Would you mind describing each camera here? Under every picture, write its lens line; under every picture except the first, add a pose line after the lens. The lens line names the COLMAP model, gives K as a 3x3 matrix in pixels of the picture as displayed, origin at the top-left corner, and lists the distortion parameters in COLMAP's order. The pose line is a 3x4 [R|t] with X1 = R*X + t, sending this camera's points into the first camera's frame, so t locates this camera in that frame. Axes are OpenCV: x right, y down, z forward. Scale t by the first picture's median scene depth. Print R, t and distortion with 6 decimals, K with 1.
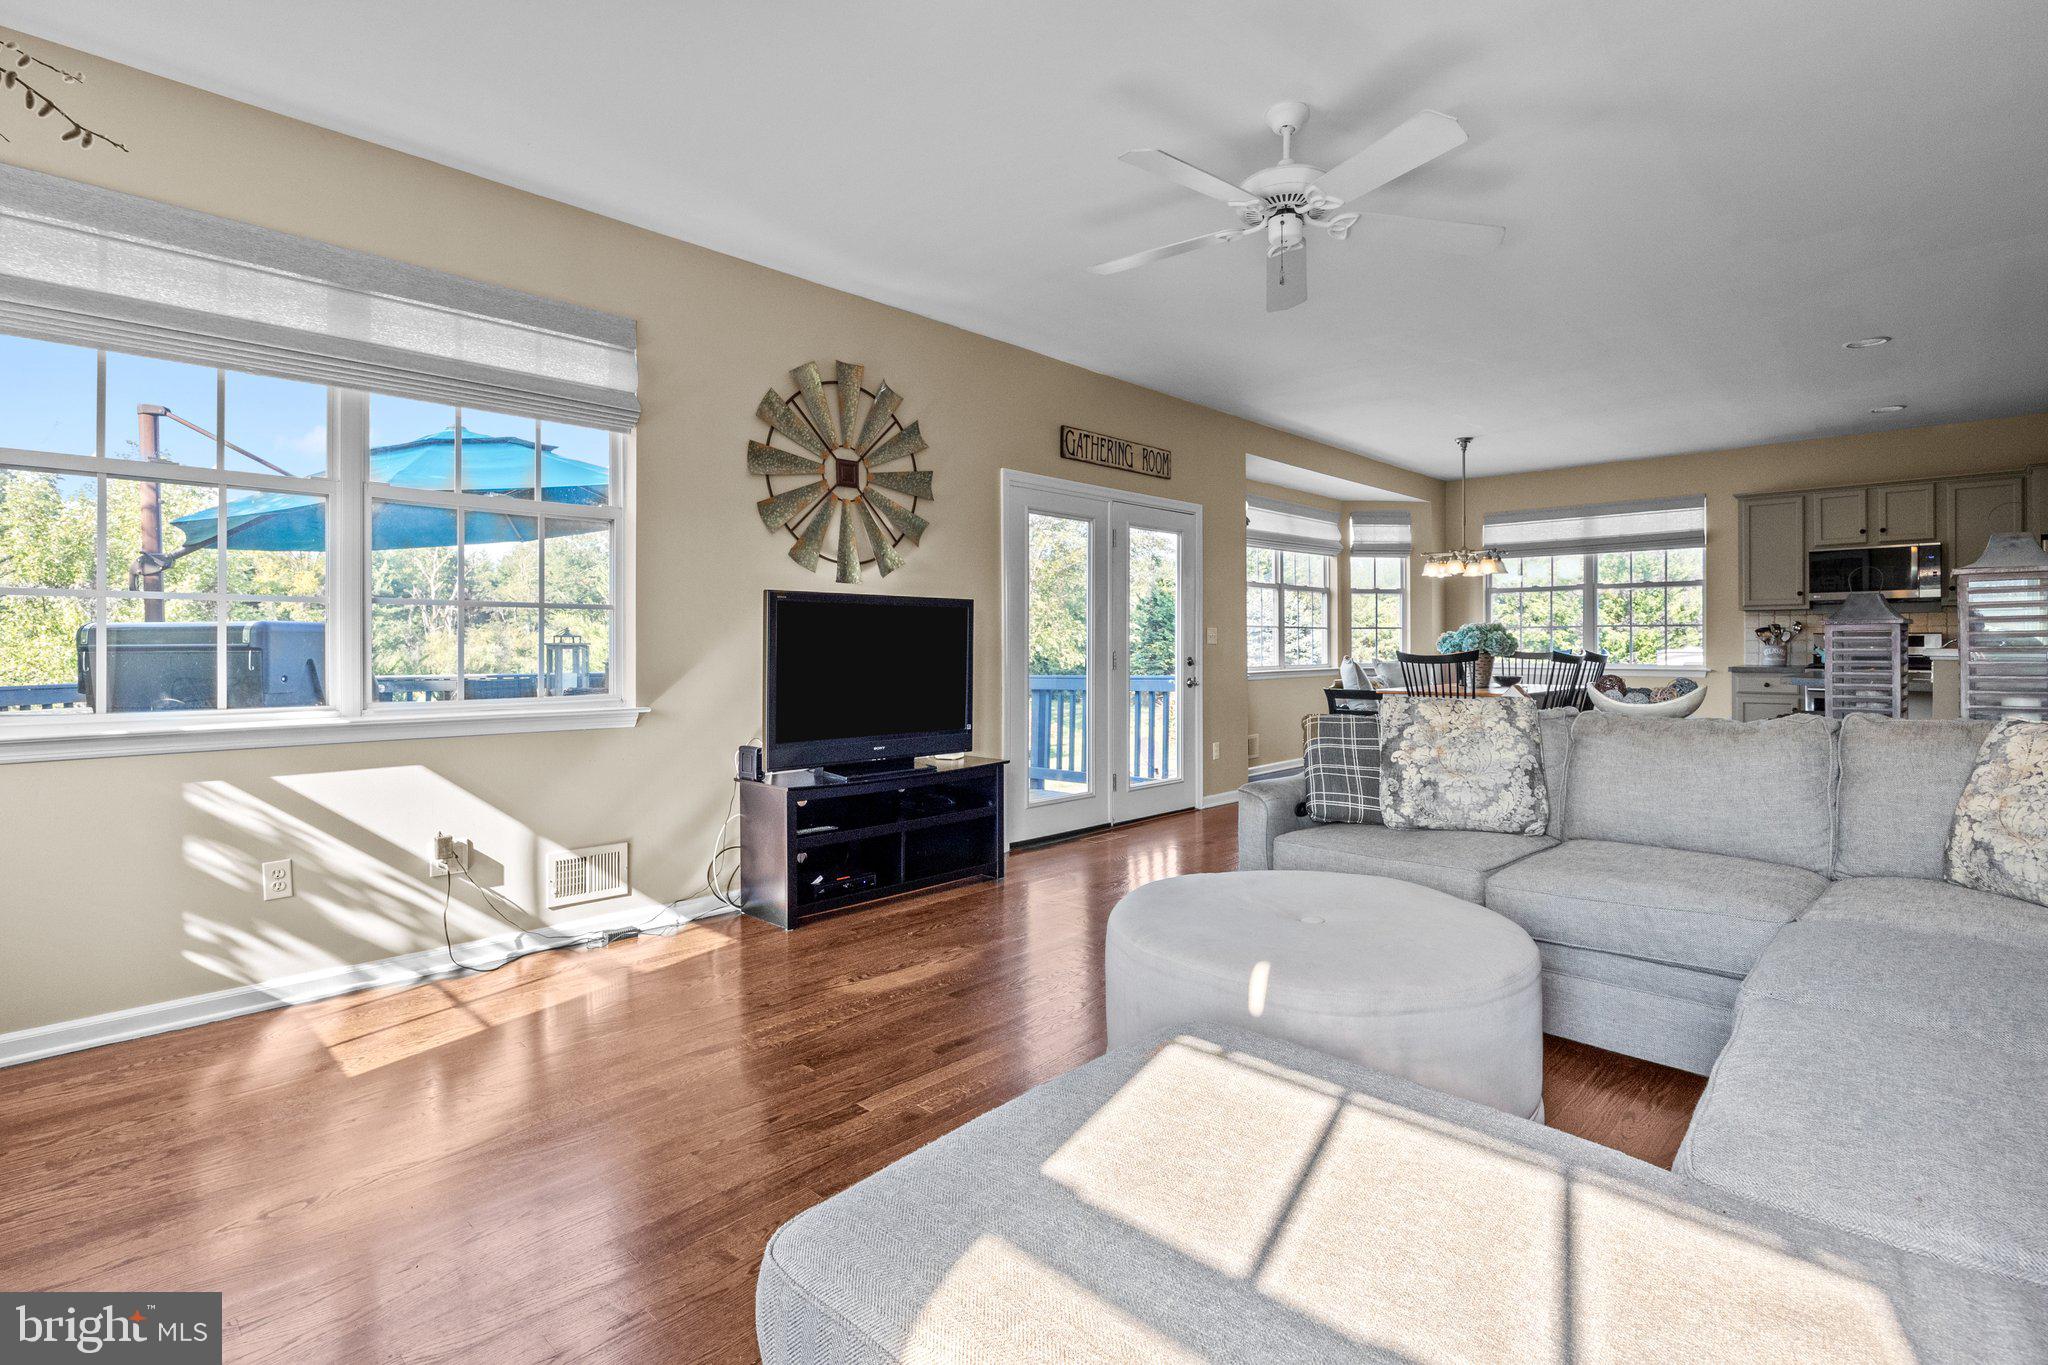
lens RADIAL K [[988.7, 0, 1022.0], [0, 988.7, 650.5], [0, 0, 1]] dist [-0.015472, 0.000651]
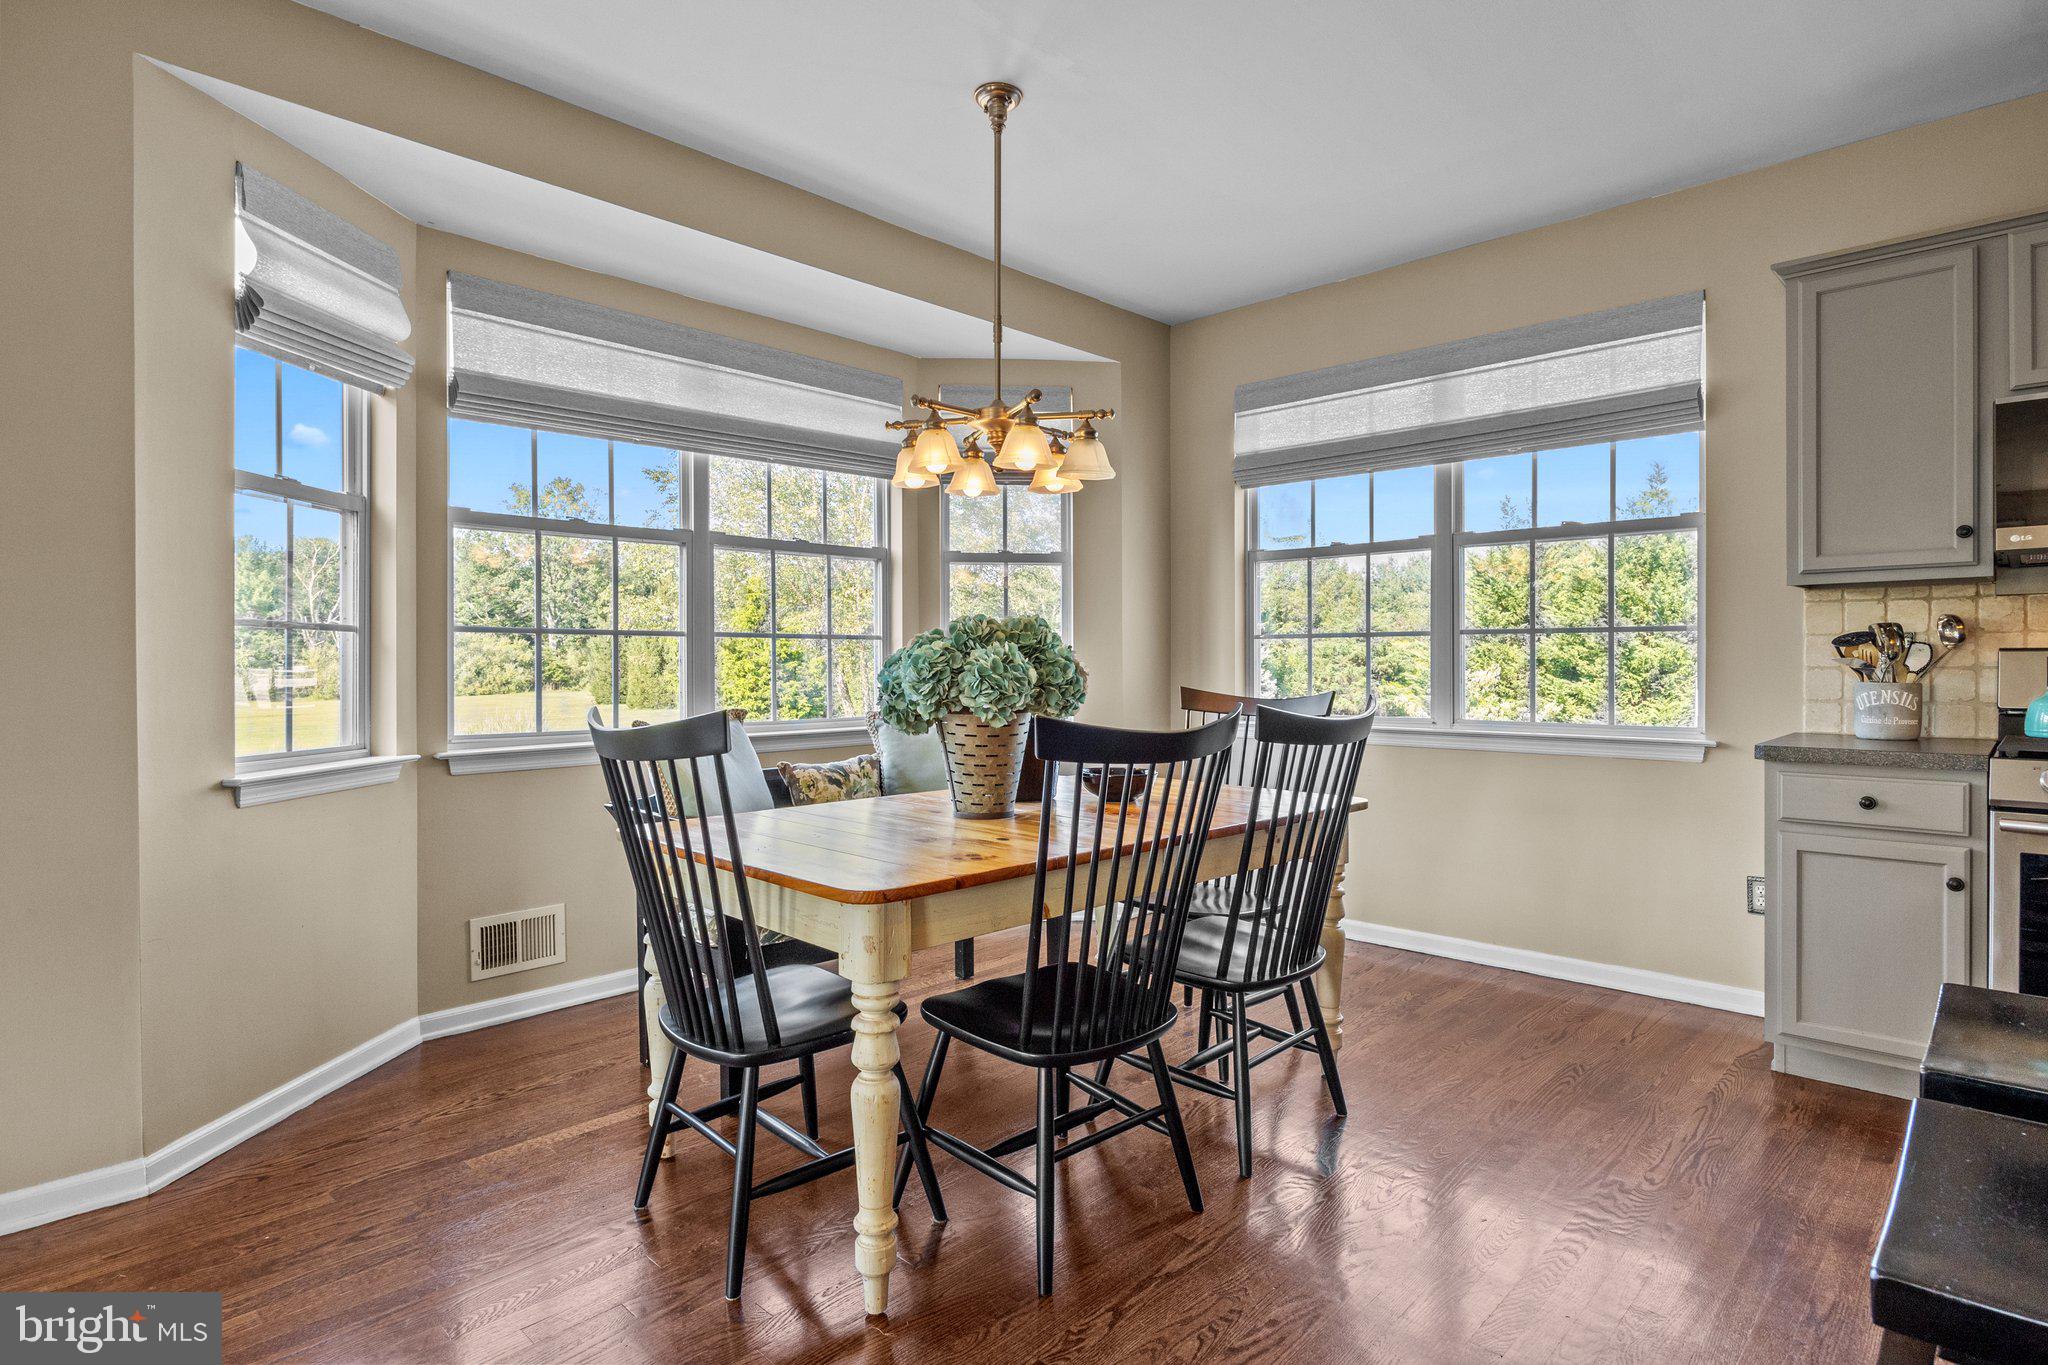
lens RADIAL K [[1070.6, 0, 1041.9], [0, 1070.6, 672.2], [0, 0, 1]] dist [-0.004544, -0.000396]
pose [[0.999976, -0.000316, 0.006902, 0.534499], [0.000289, 0.999992, 0.003951, -0.012270], [-0.006903, -0.003949, 0.999968, 0.716756]]
